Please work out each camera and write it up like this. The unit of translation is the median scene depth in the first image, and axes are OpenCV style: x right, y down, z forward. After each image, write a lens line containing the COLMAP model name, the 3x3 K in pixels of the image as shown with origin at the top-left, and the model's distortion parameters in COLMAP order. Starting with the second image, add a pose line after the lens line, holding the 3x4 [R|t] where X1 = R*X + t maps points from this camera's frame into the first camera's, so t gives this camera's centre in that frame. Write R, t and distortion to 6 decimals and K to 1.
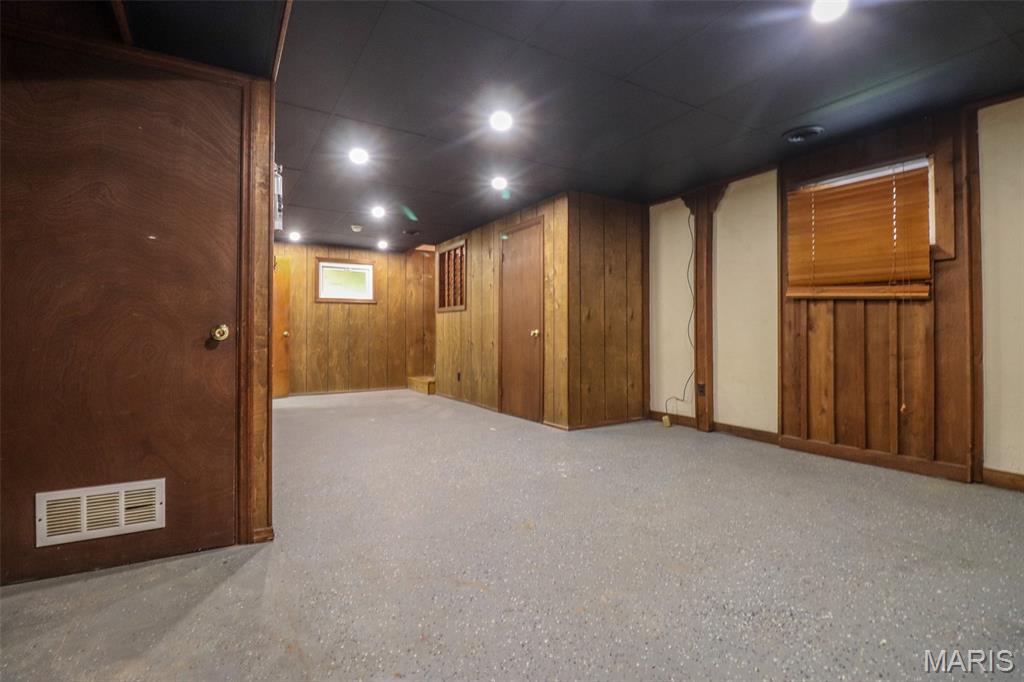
lens RADIAL K [[475.6, 0, 516.9], [0, 475.6, 331.7], [0, 0, 1]] dist [-0.000175, -0.012988]
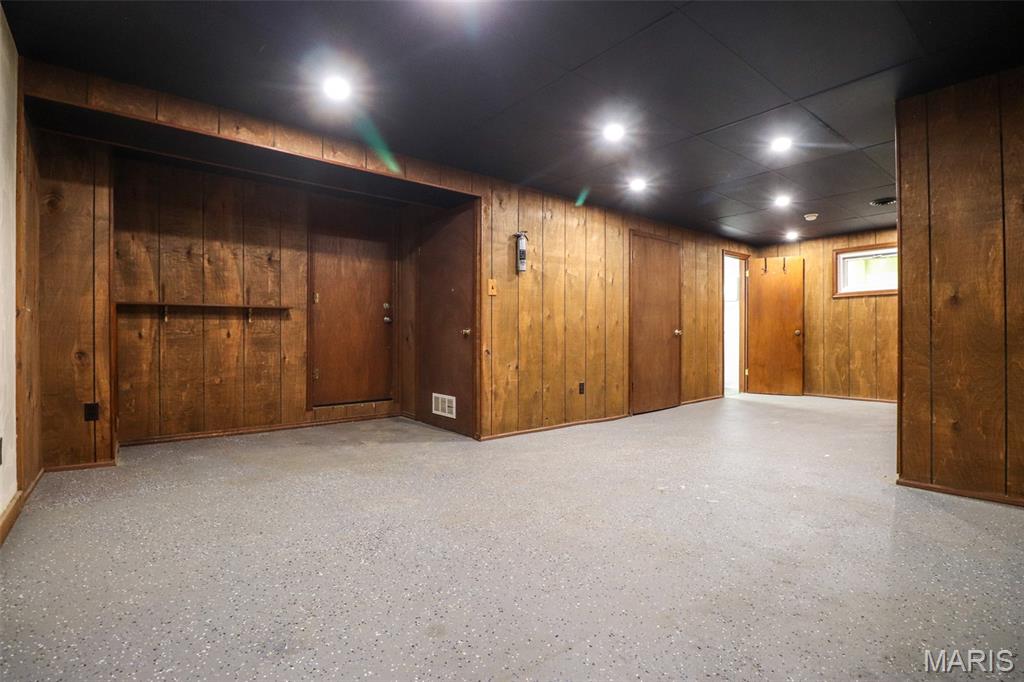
lens RADIAL K [[475.6, 0, 516.9], [0, 475.6, 331.7], [0, 0, 1]] dist [-0.000175, -0.012988]
pose [[0.149645, -0.006281, -0.988720, 0.617776], [0.005783, 0.999968, -0.005477, 0.006832], [0.988723, -0.004898, 0.149677, 0.387897]]
